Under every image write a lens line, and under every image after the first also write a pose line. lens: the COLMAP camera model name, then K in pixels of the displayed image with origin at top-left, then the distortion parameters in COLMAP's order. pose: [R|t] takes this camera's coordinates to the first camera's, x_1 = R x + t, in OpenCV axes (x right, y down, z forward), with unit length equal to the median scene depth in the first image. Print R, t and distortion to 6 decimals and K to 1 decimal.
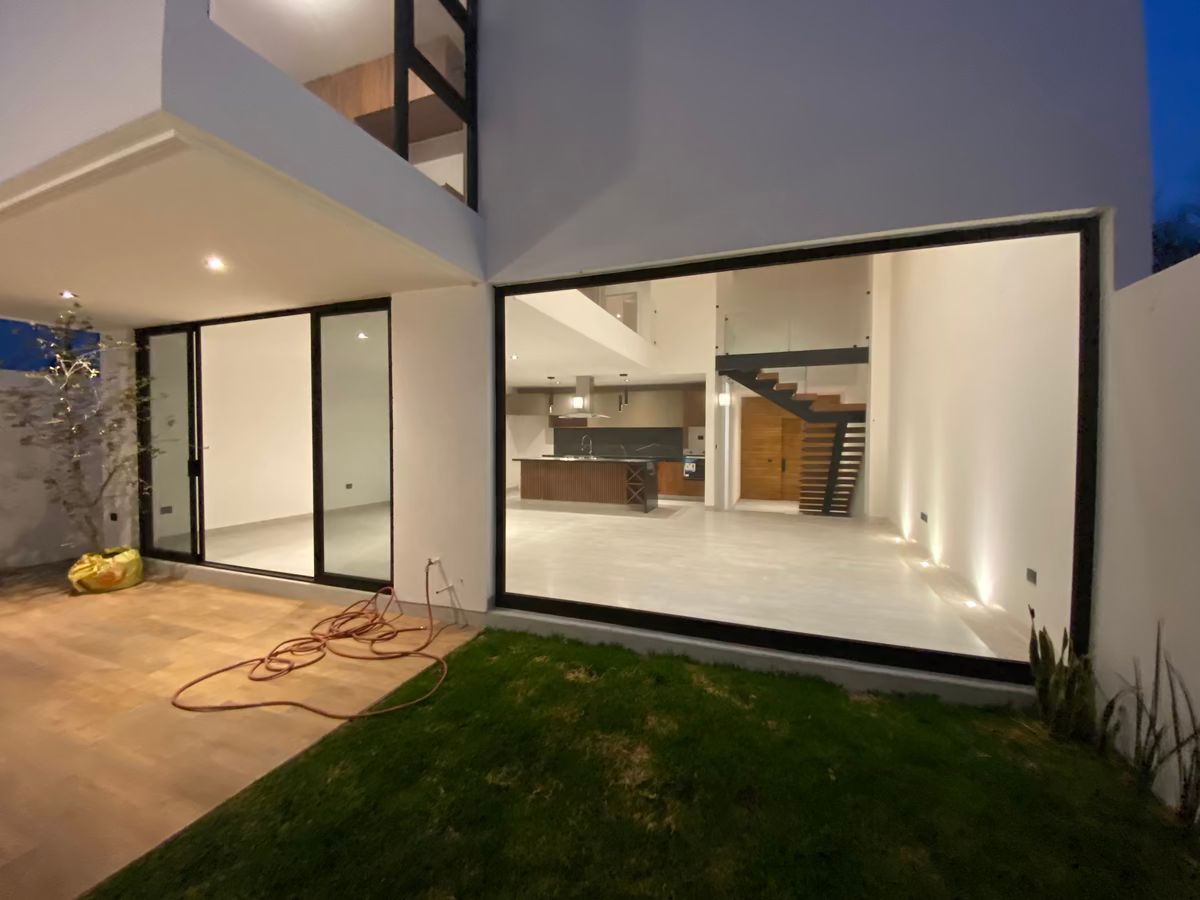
lens RADIAL K [[484.7, 0, 594.9], [0, 484.7, 447.6], [0, 0, 1]] dist [0.007674, -0.012209]
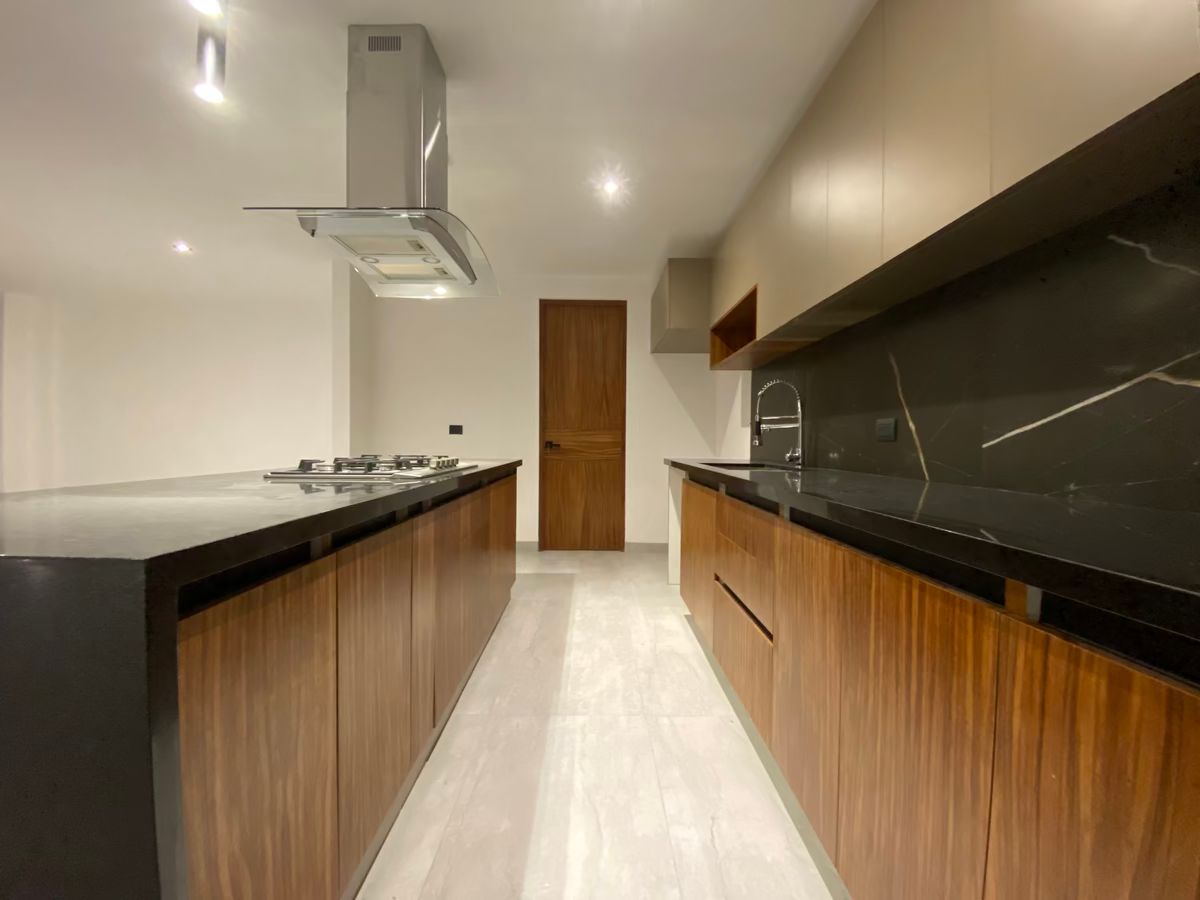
lens RADIAL K [[484.7, 0, 592.6], [0, 484.7, 451.1], [0, 0, 1]] dist [0.007674, -0.012209]
pose [[0.353480, 0.015755, -0.935310, 0.485122], [-0.033604, 0.999427, 0.004135, 0.025701], [0.934838, 0.029968, 0.353806, 2.492869]]
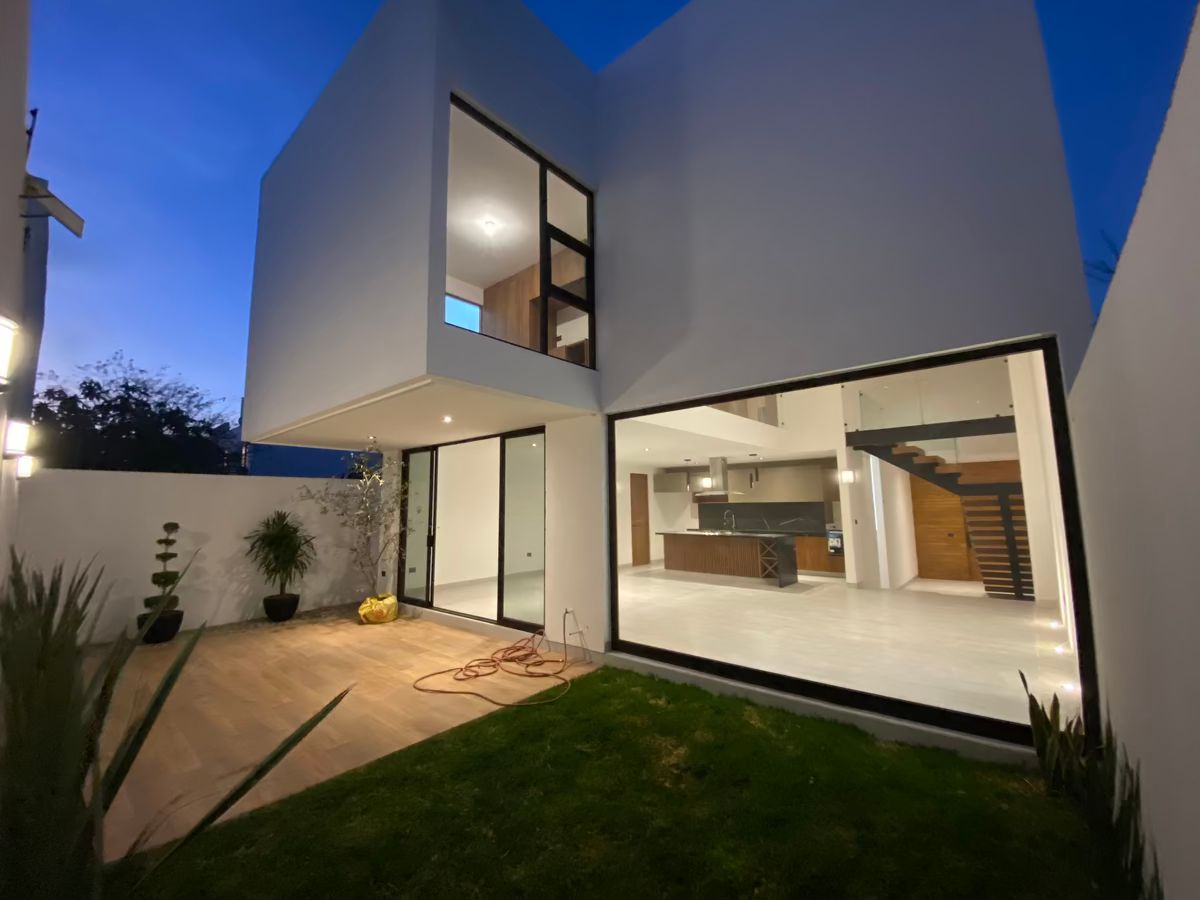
lens RADIAL K [[484.7, 0, 600.0], [0, 484.7, 443.5], [0, 0, 1]] dist [0.007674, -0.012209]
pose [[0.938223, -0.061038, -0.340605, 0.255613], [0.007841, 0.987817, -0.155422, -0.024735], [0.345942, 0.143149, 0.927271, -0.329791]]
